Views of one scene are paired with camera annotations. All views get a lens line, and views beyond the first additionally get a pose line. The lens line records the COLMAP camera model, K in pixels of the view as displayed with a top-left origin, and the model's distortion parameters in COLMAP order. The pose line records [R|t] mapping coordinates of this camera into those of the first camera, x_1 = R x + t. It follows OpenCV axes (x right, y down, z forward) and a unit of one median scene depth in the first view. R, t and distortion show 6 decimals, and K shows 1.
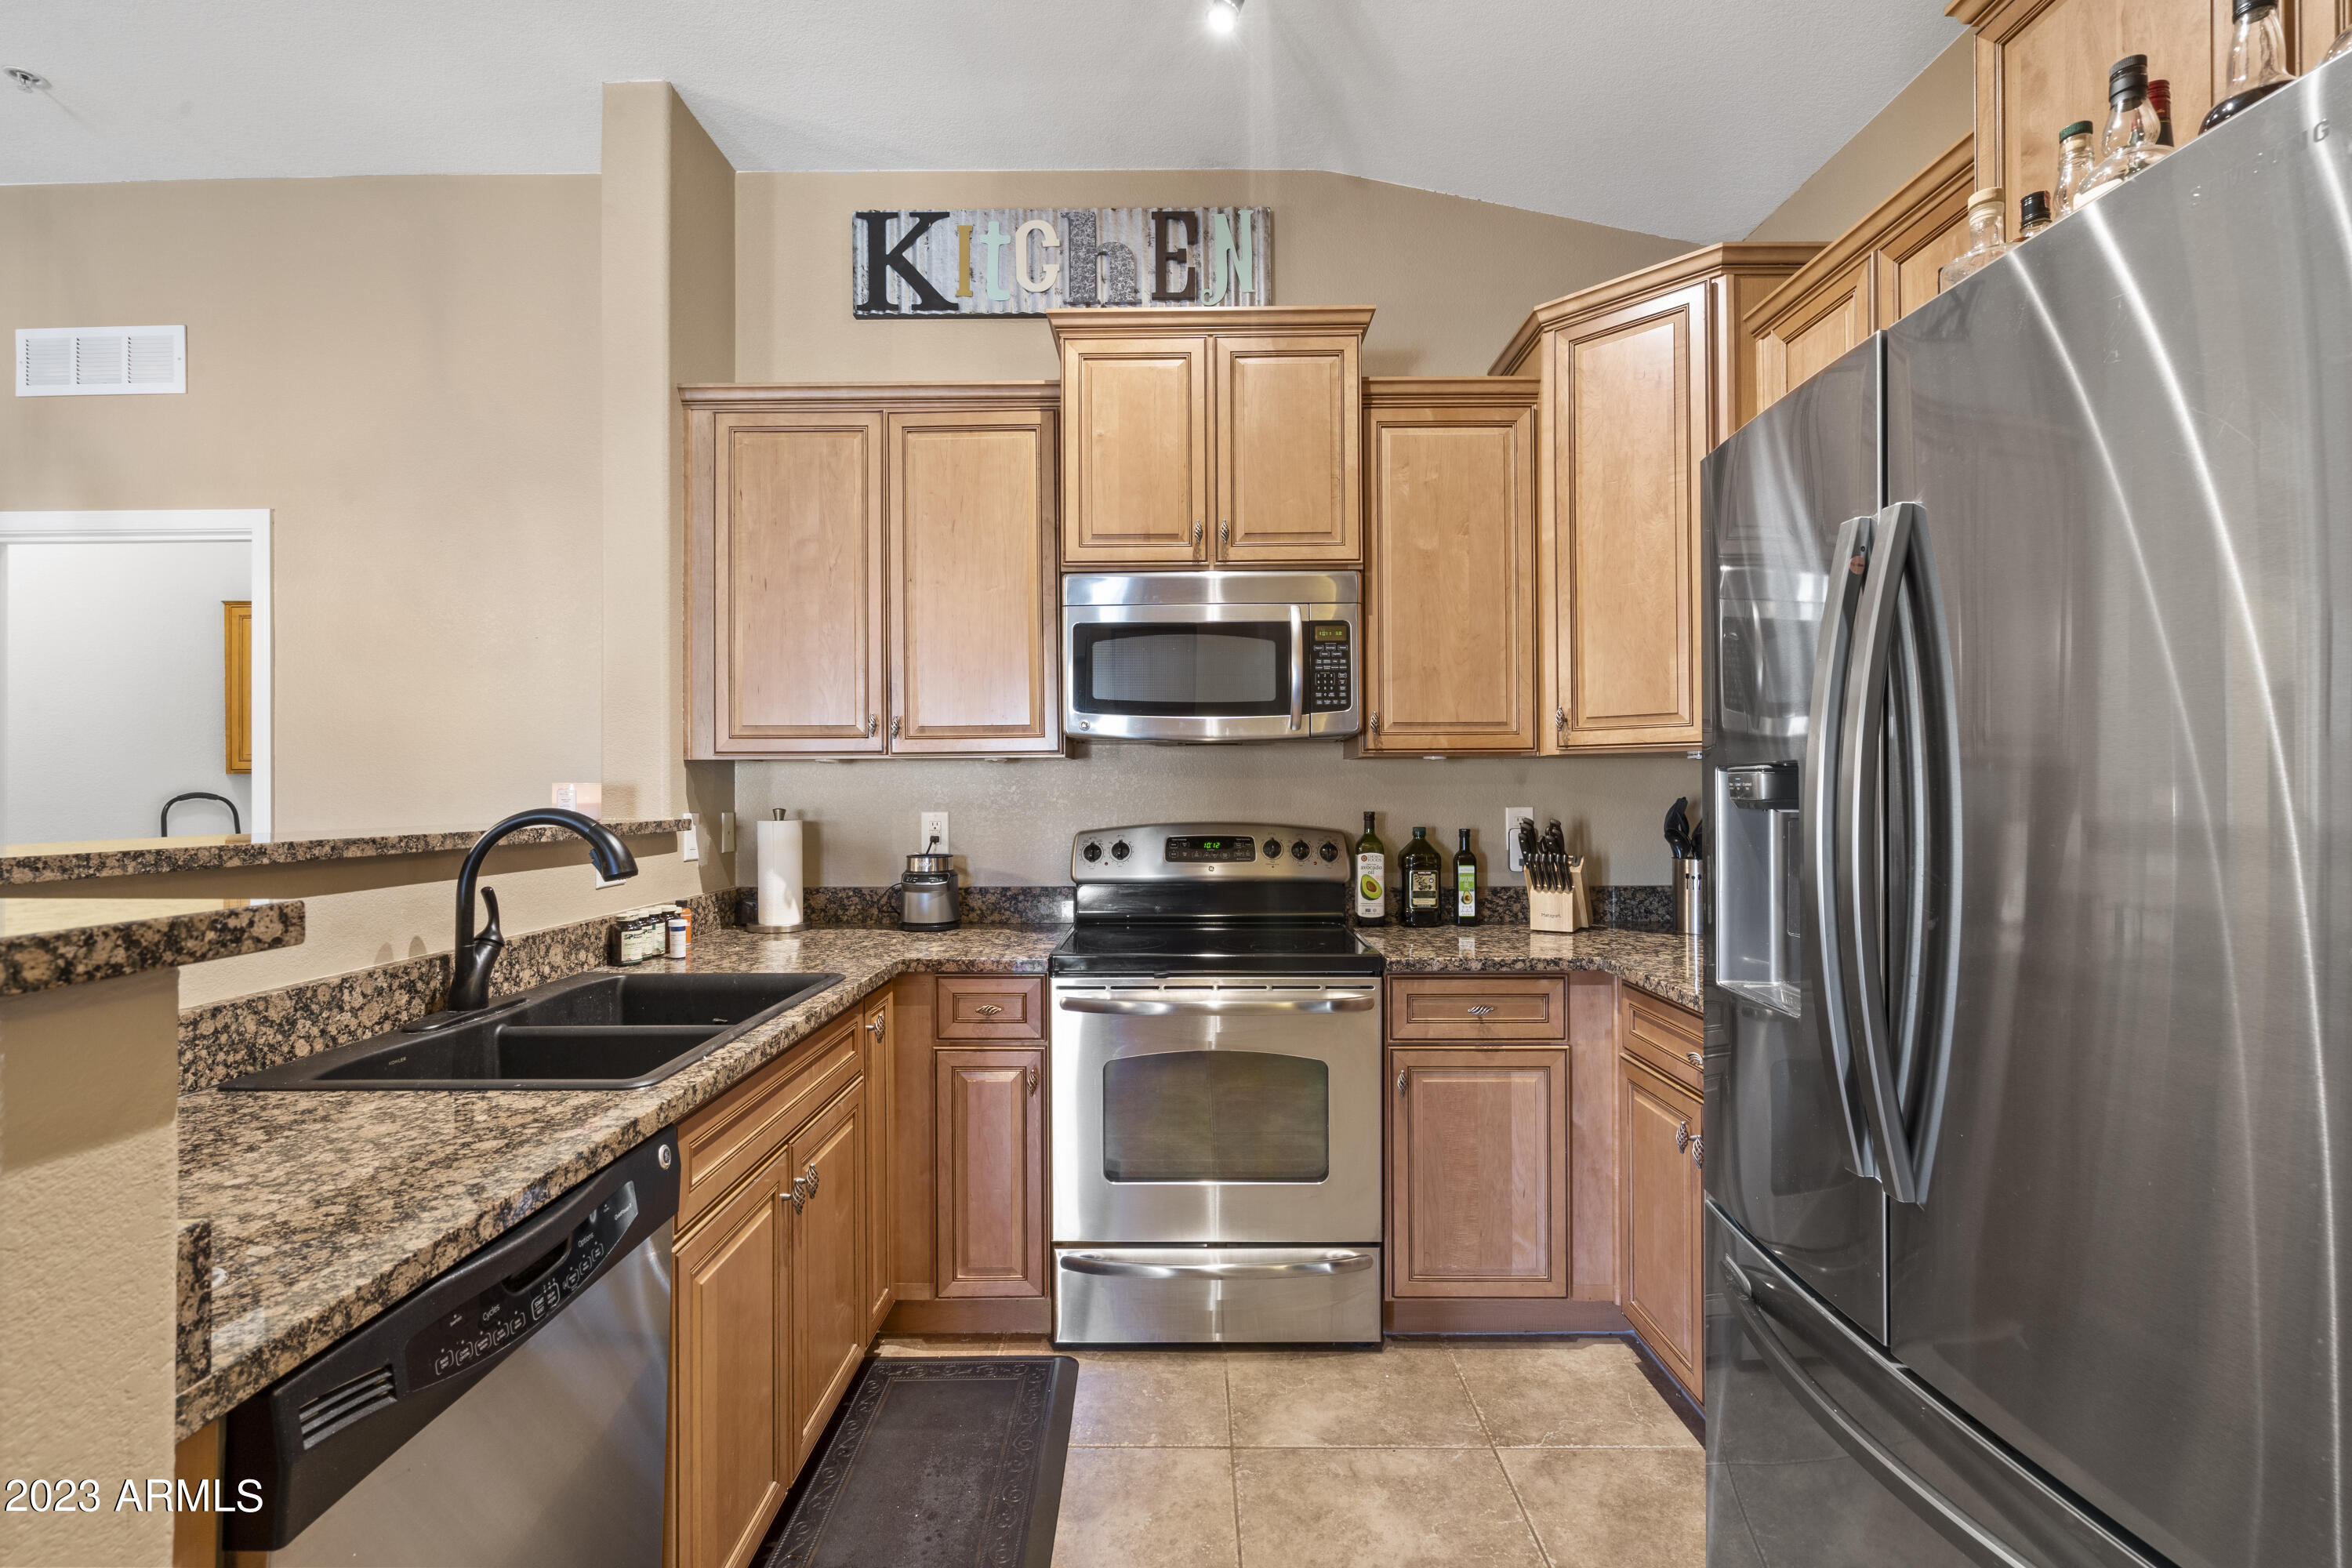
lens RADIAL K [[1013.6, 0, 1176.0], [0, 1013.6, 784.0], [0, 0, 1]] dist [-0.001481, -0.000326]
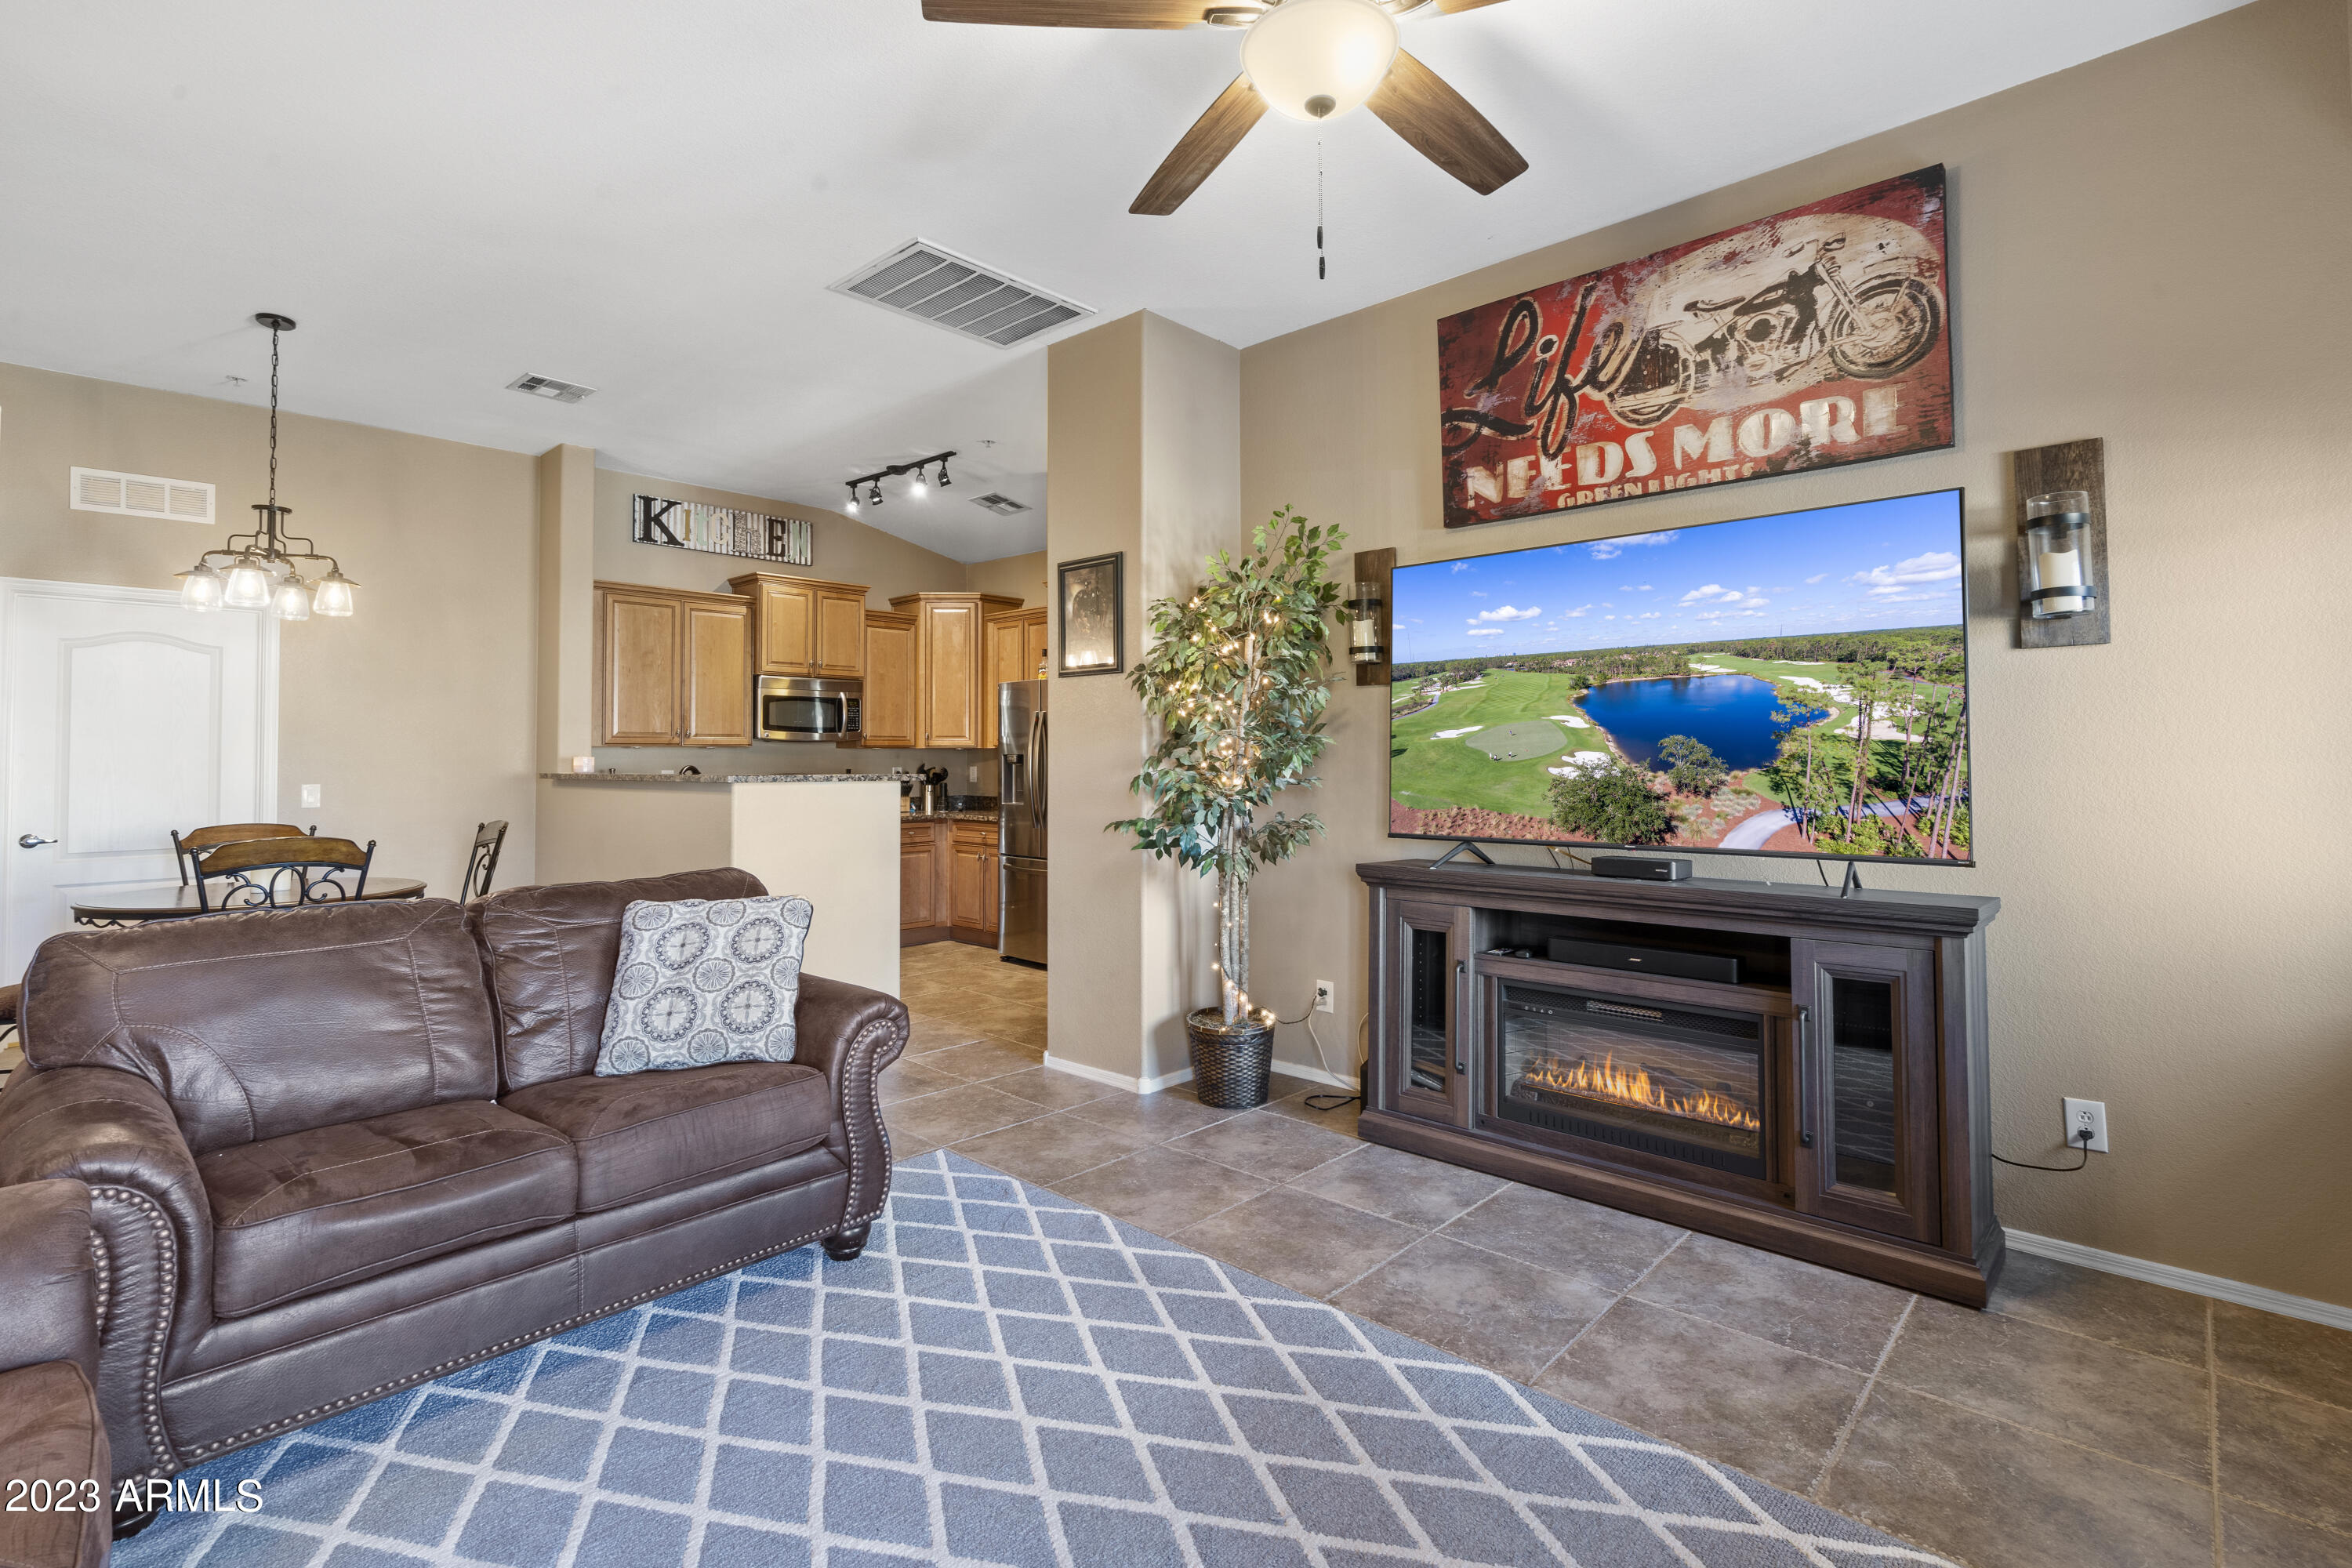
lens RADIAL K [[1063.8, 0, 1145.7], [0, 1063.8, 741.3], [0, 0, 1]] dist [0.015005, -0.000140]
pose [[0.696146, 0.016571, 0.717709, -1.191679], [0.006207, 0.999557, -0.029099, 0.036553], [-0.717874, 0.024712, 0.695735, -1.360290]]
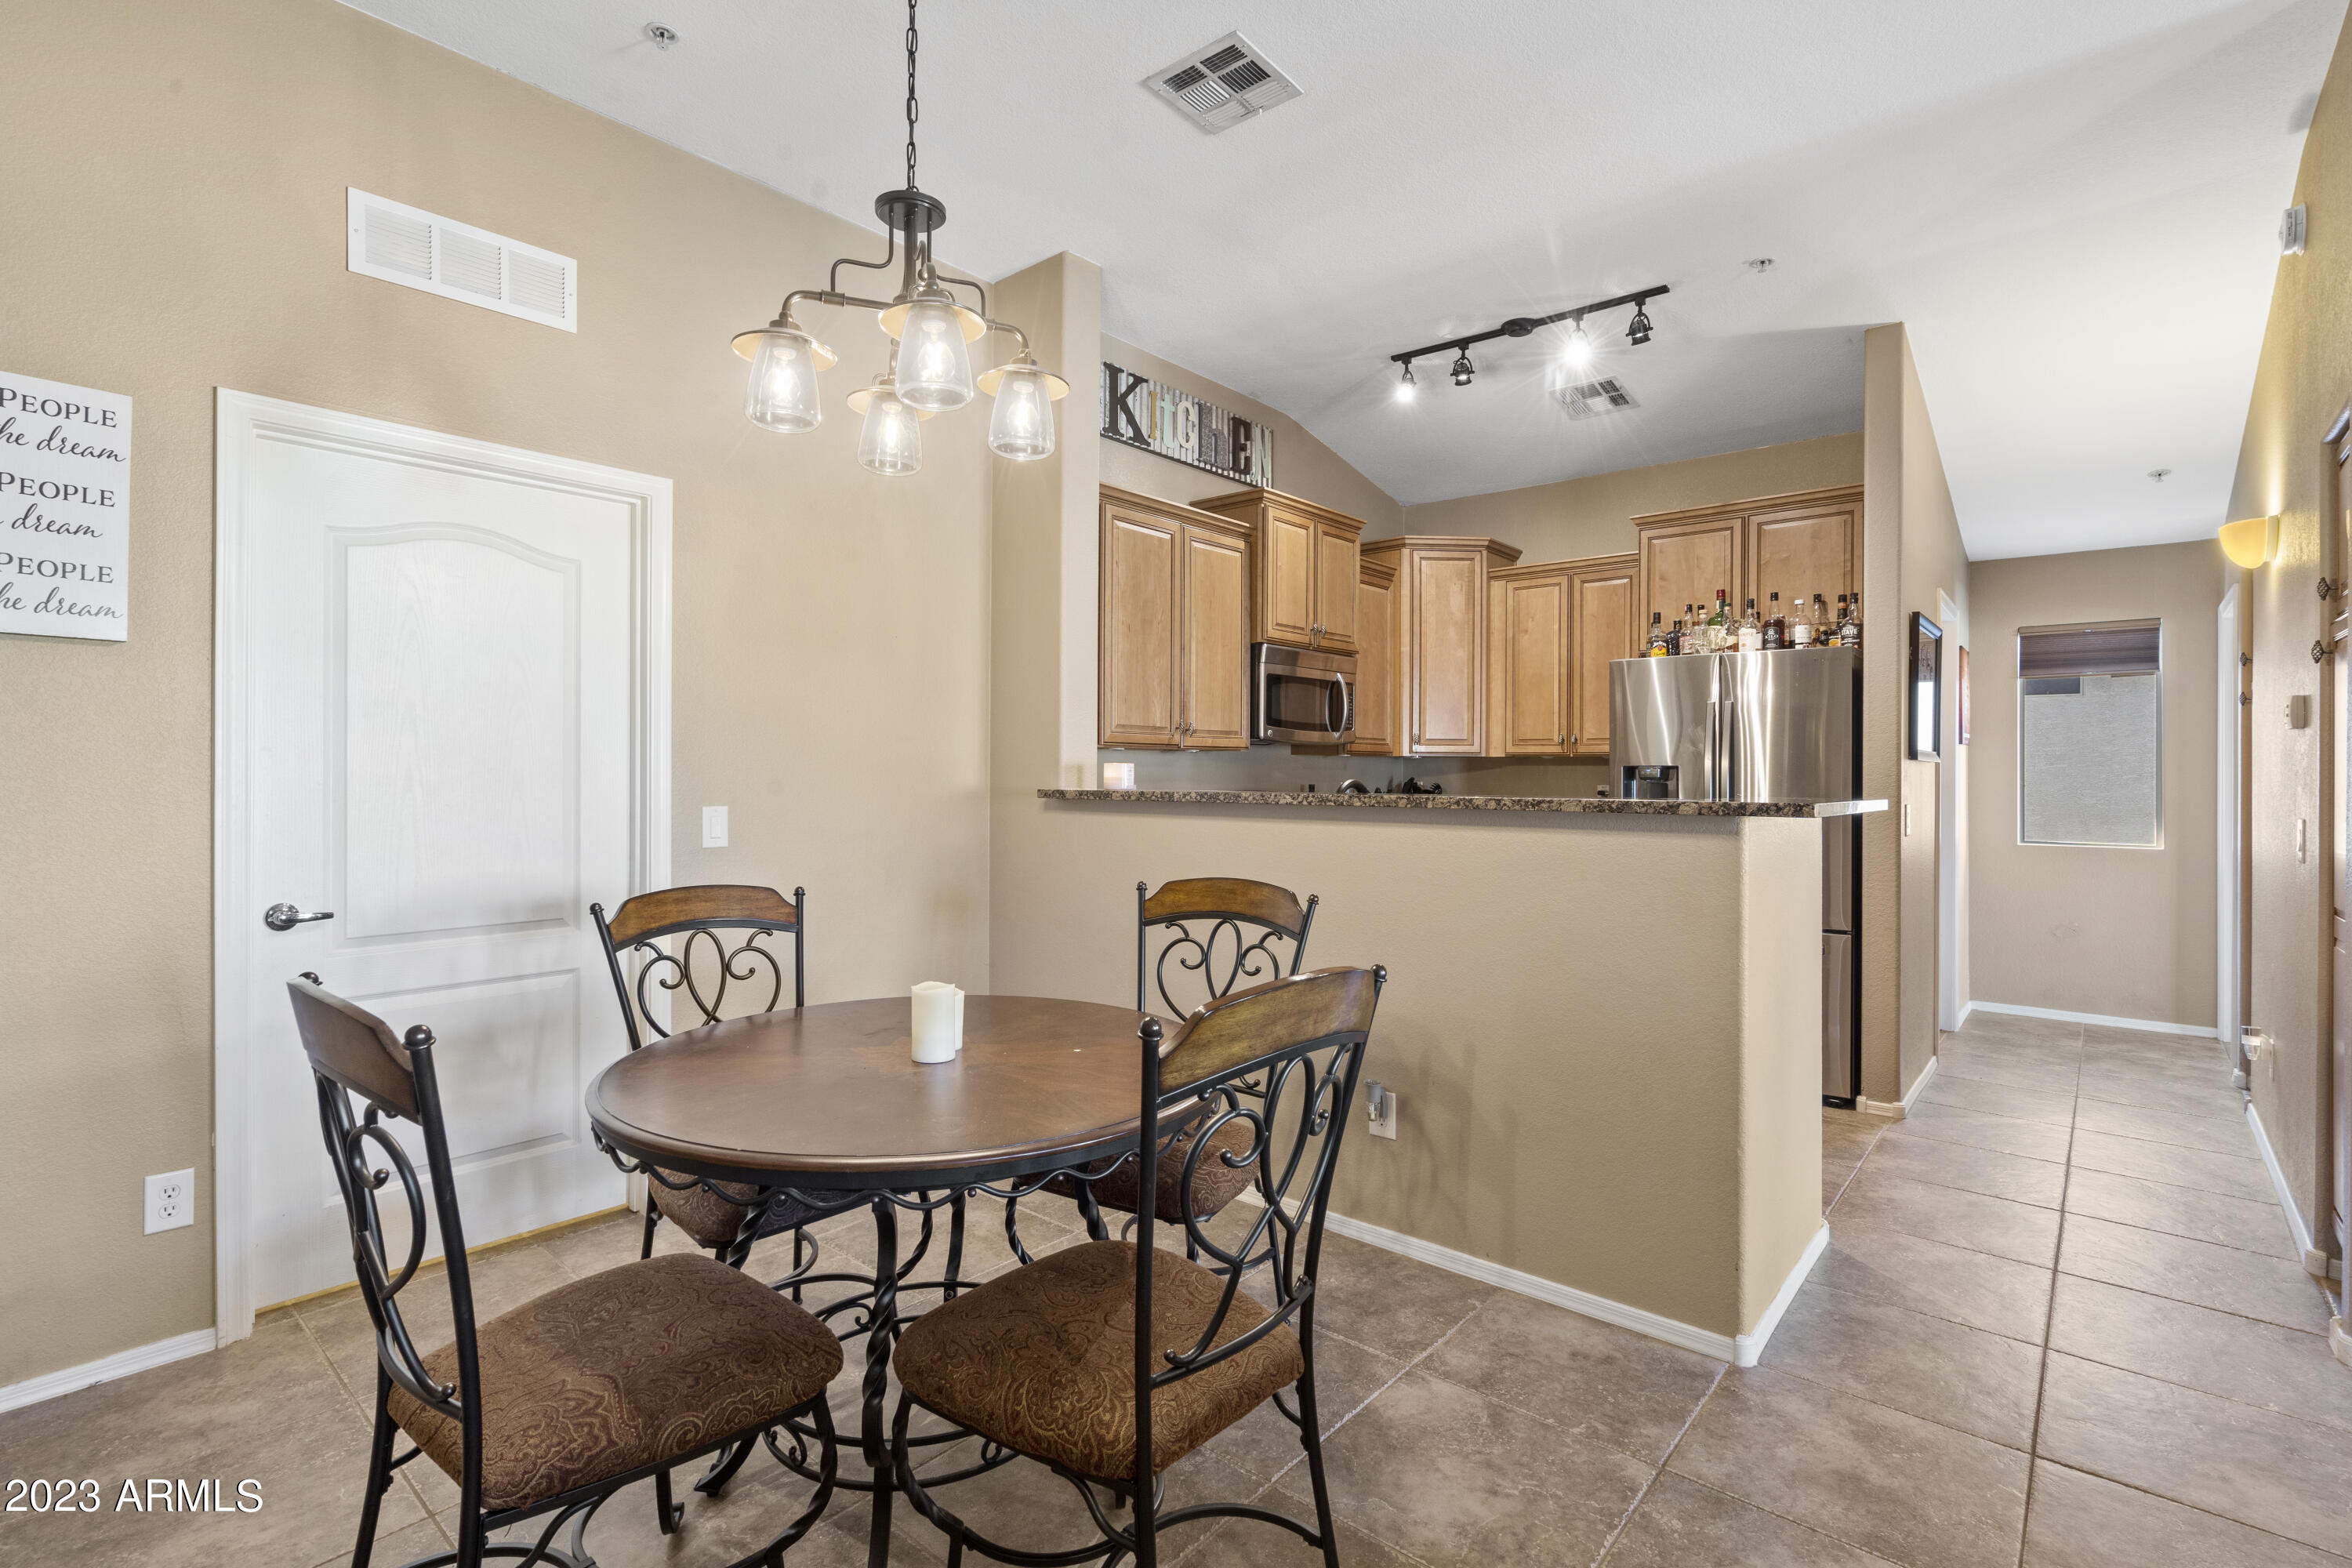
lens RADIAL K [[1063.4, 0, 1176.0], [0, 1063.4, 784.0], [0, 0, 1]] dist [0.000239, 0.000147]
pose [[0.659279, 0.002190, 0.751896, -1.360349], [-0.001063, 0.999997, -0.001981, 0.027145], [-0.751898, 0.000507, 0.659279, -0.051926]]
